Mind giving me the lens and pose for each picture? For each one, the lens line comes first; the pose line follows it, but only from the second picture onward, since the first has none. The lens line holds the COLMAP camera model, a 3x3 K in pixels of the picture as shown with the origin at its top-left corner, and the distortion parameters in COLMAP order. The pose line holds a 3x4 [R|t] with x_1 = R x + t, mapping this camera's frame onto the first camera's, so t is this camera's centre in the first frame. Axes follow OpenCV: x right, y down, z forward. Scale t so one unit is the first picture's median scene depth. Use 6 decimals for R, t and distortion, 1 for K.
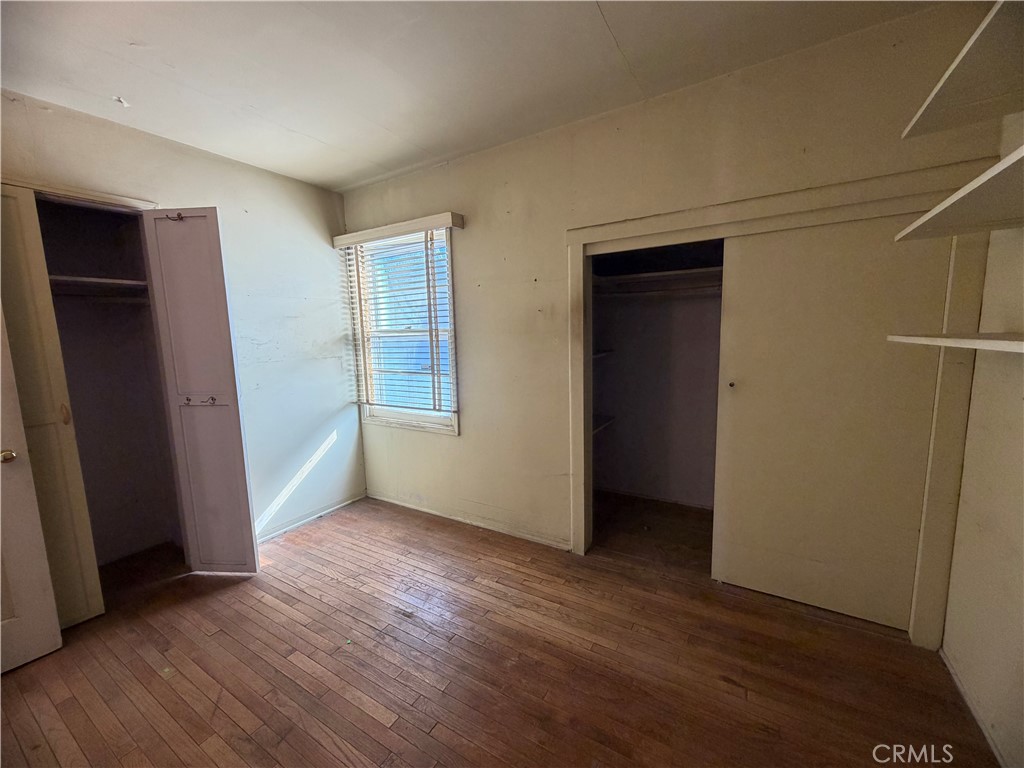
lens RADIAL K [[408.0, 0, 512.0], [0, 408.0, 384.0], [0, 0, 1]] dist [0.000377, -0.000213]
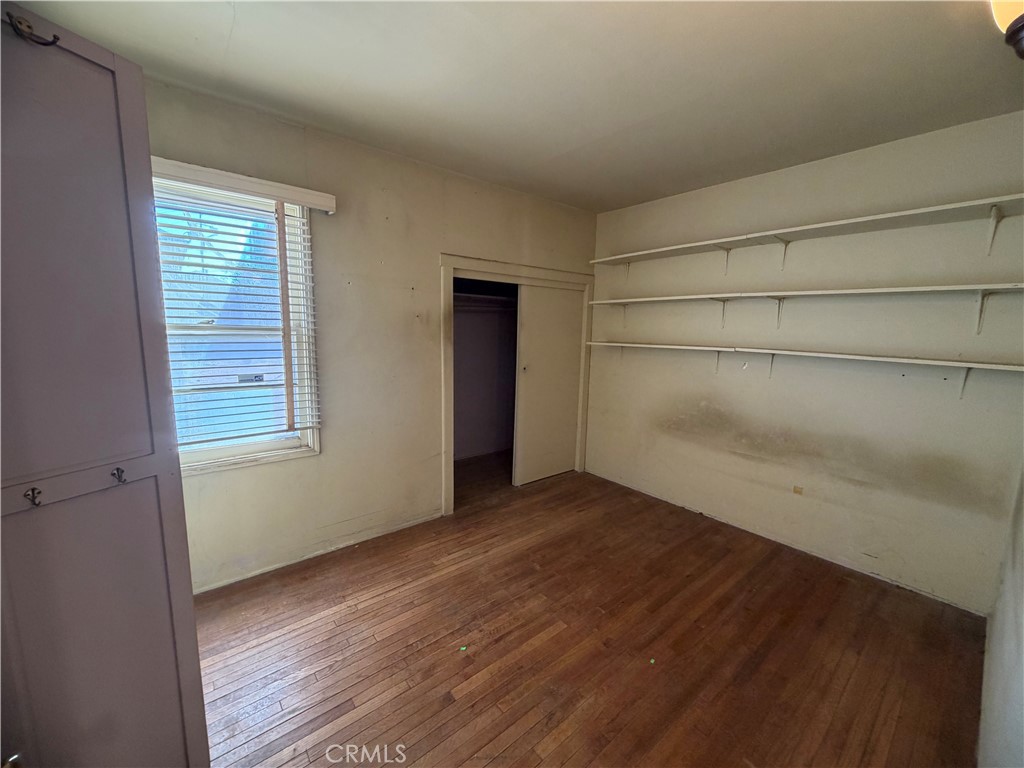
lens RADIAL K [[408.0, 0, 512.0], [0, 408.0, 384.0], [0, 0, 1]] dist [0.000377, -0.000213]
pose [[0.325653, -0.096920, 0.940509, -0.945799], [0.085332, 0.993685, 0.072853, -0.055463], [-0.941631, 0.056531, 0.331867, 0.399557]]
